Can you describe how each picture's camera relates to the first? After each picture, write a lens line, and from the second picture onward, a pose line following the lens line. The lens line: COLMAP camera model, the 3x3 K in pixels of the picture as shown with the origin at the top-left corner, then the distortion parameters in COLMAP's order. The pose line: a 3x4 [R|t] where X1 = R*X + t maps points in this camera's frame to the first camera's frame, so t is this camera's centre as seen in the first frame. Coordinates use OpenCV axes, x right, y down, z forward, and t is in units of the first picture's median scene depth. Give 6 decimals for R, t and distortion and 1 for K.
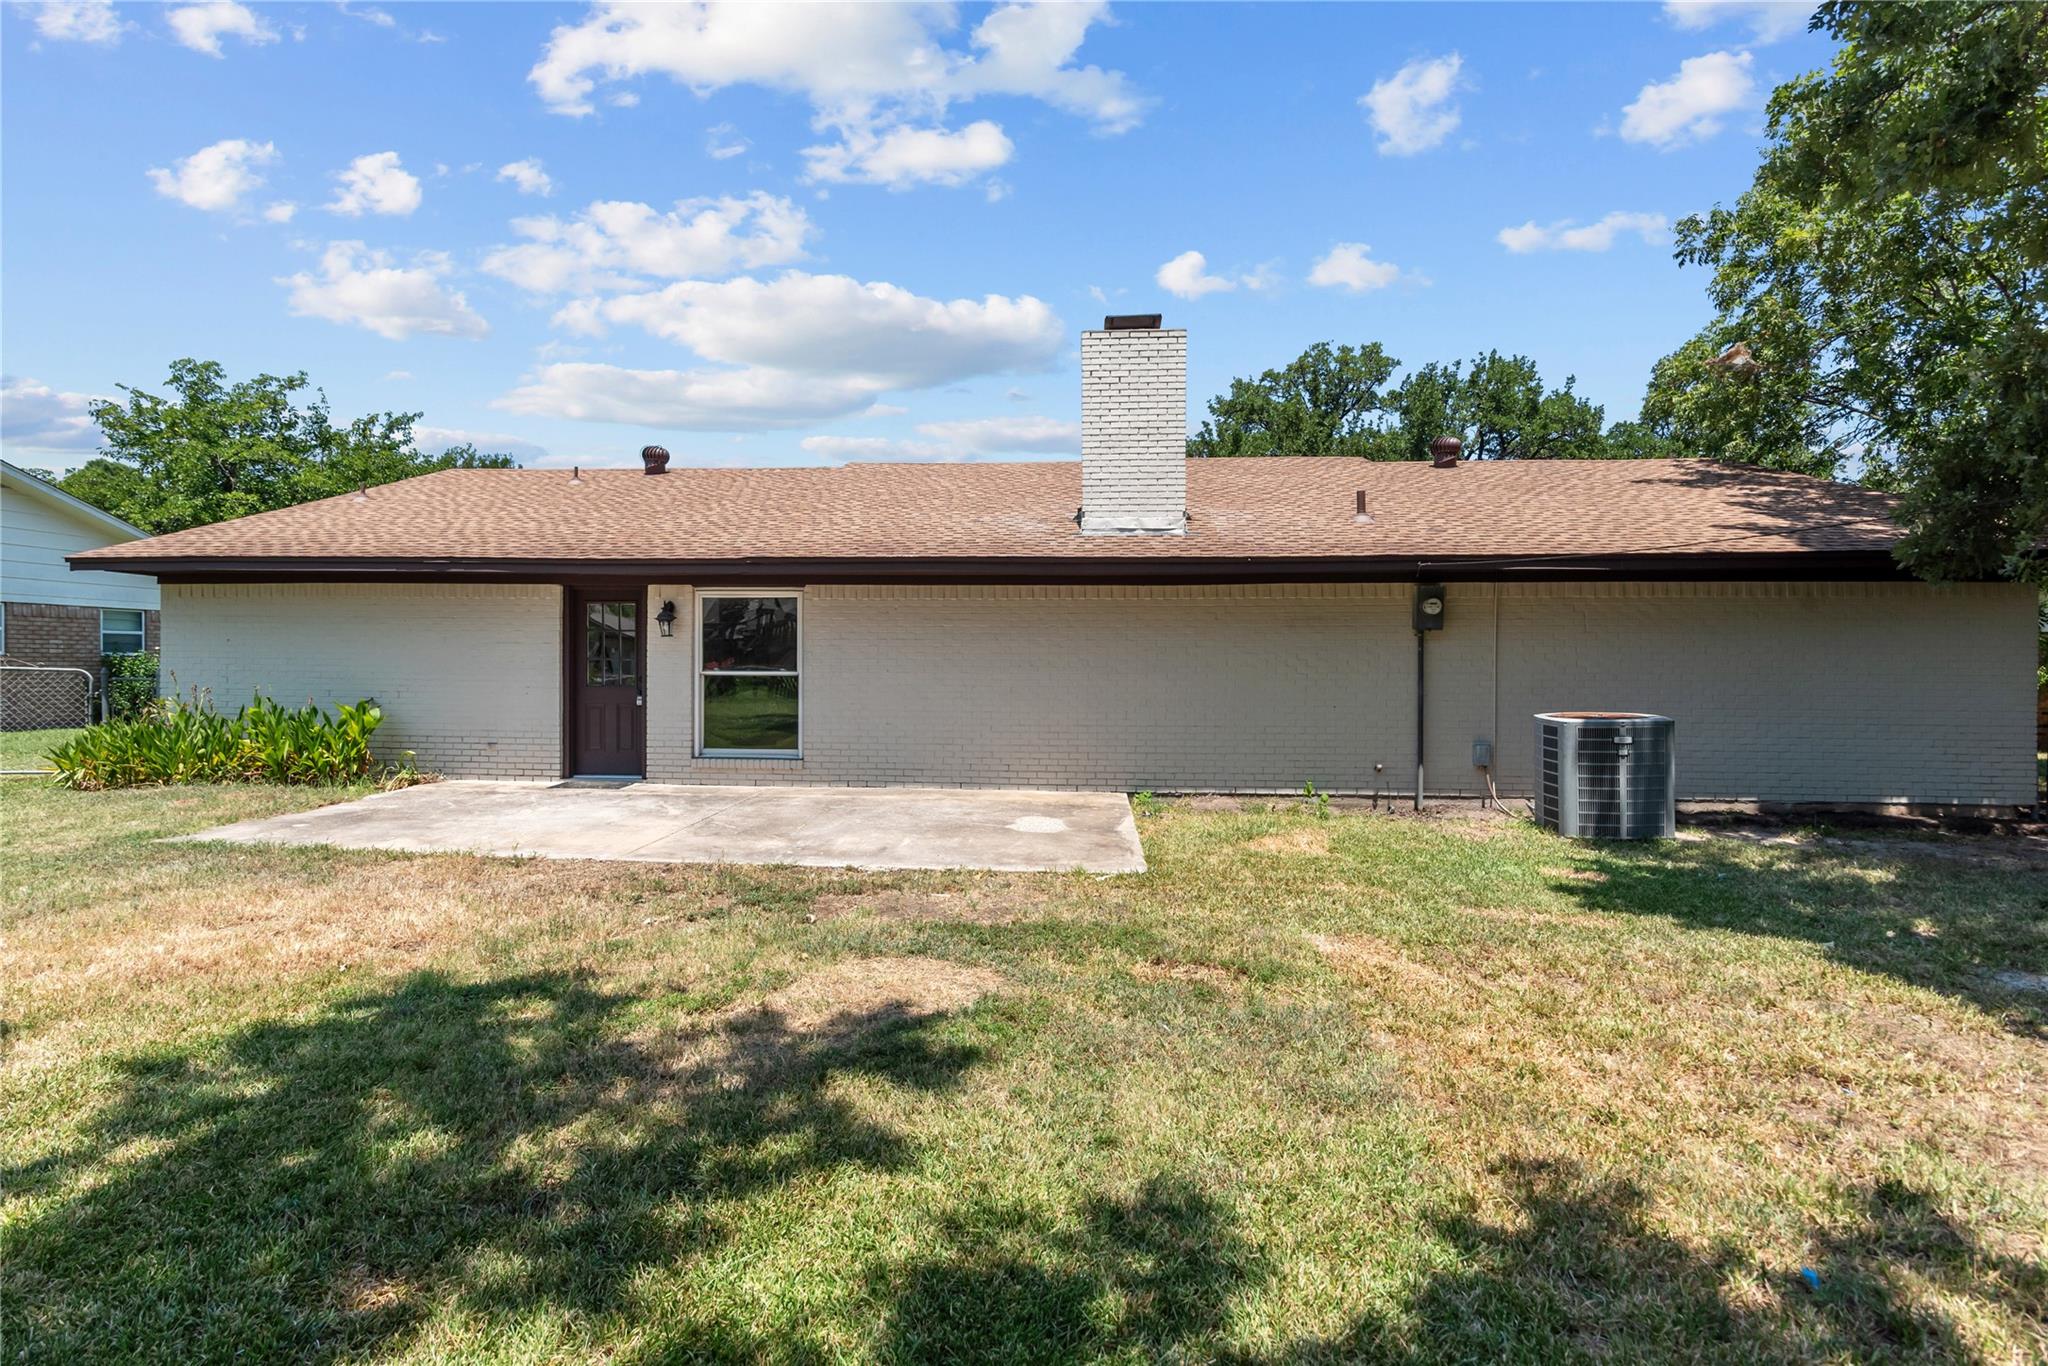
lens RADIAL K [[1013.8, 0, 1032.9], [0, 1013.8, 695.5], [0, 0, 1]] dist [0.002959, 0.000524]
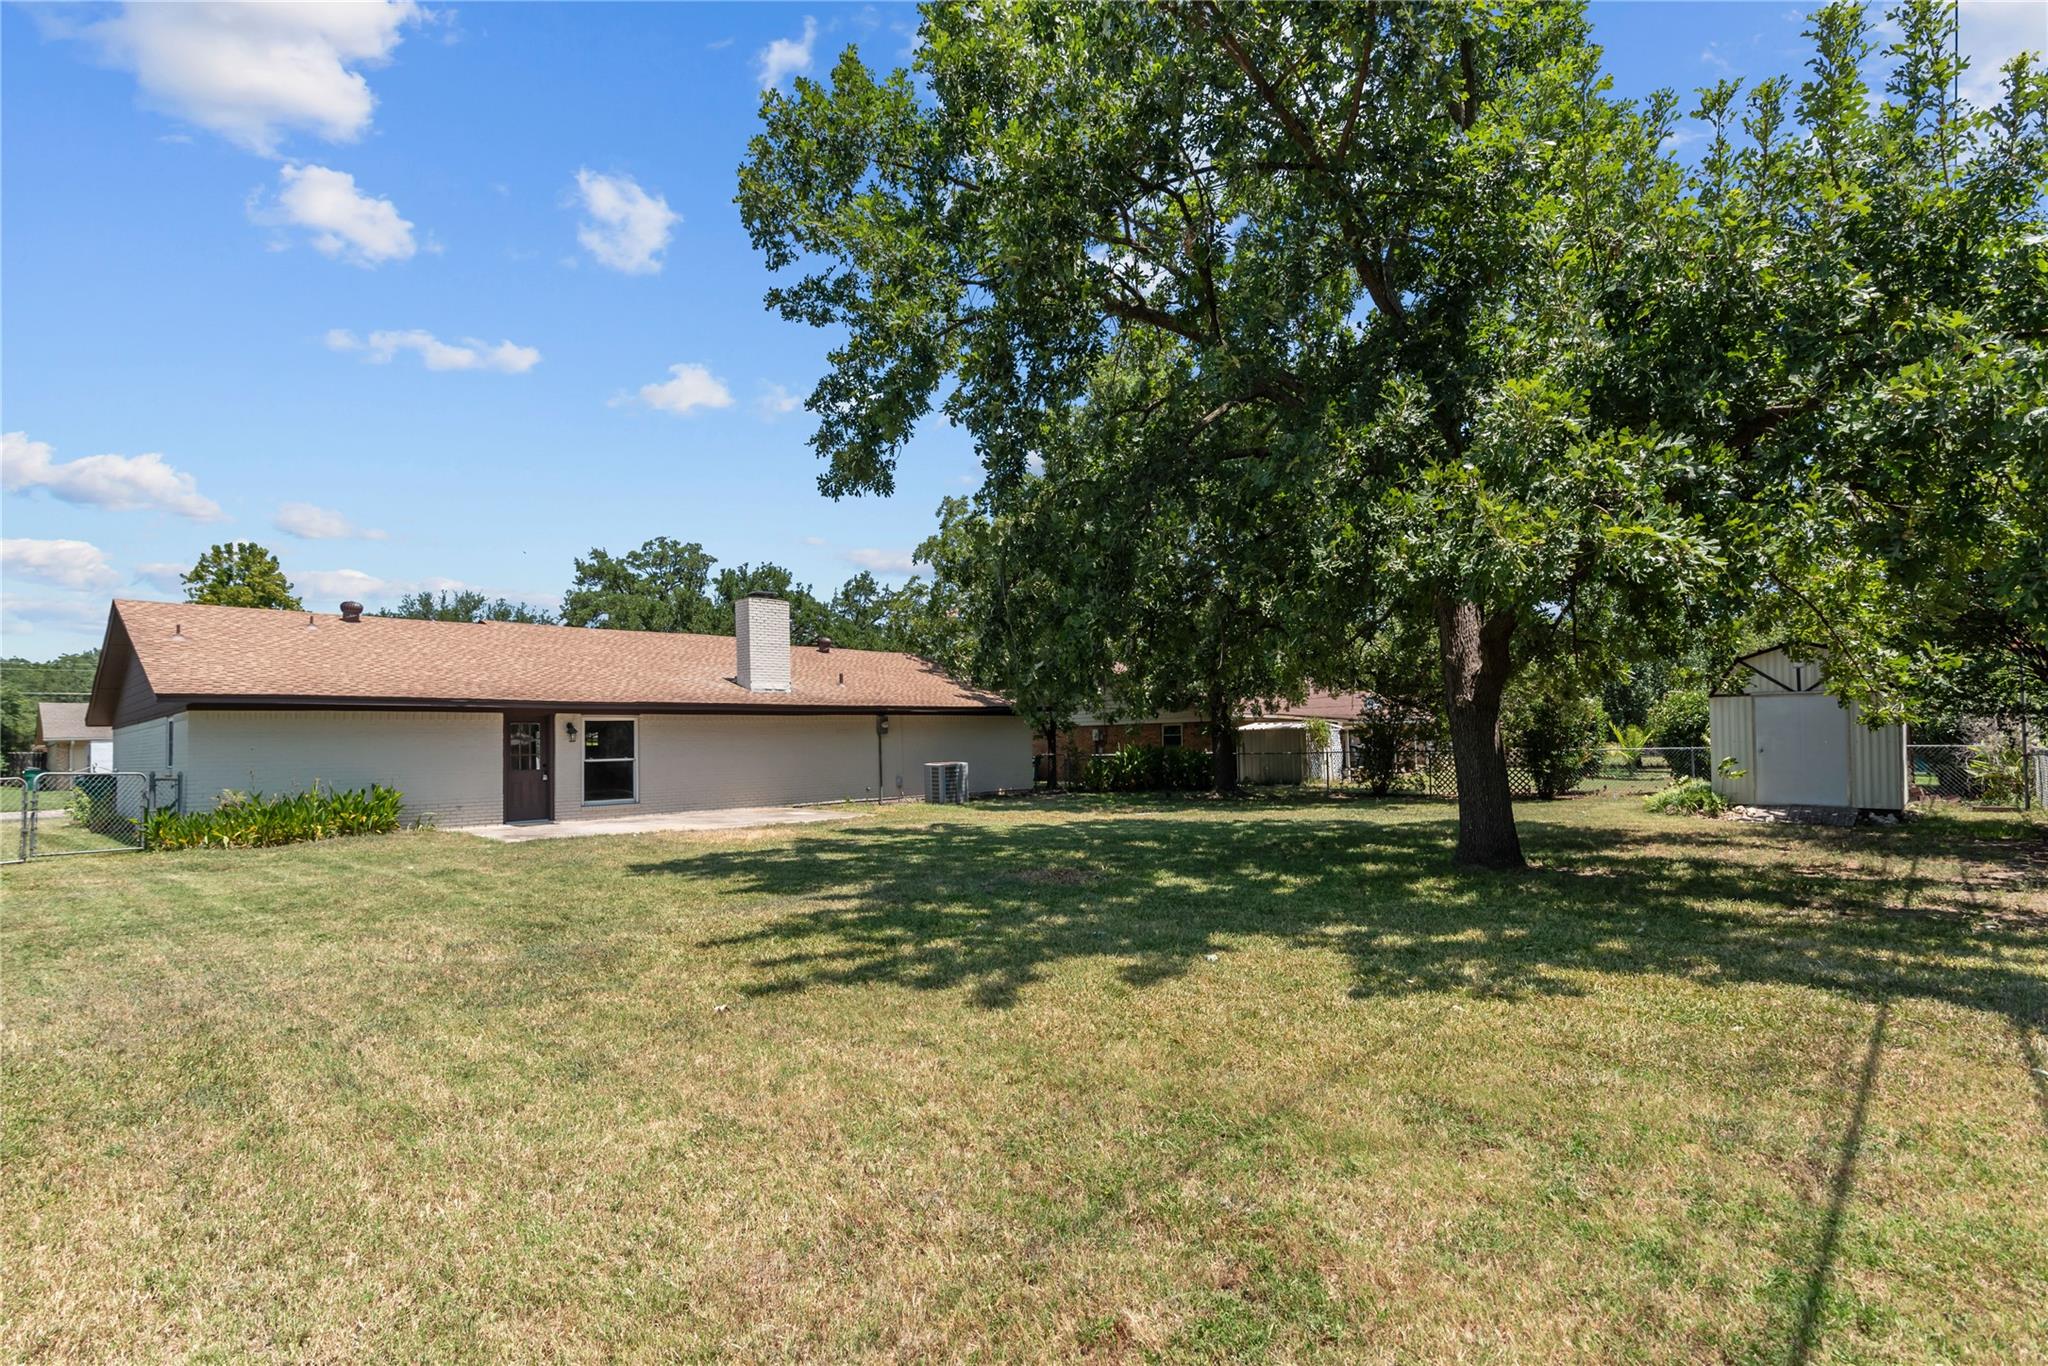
lens RADIAL K [[1013.8, 0, 1032.9], [0, 1013.8, 695.5], [0, 0, 1]] dist [0.002959, 0.000524]
pose [[0.626002, 0.018410, 0.779604, -1.284031], [0.046536, 0.997058, -0.060912, 0.011718], [-0.778432, 0.074410, 0.623304, -0.841274]]
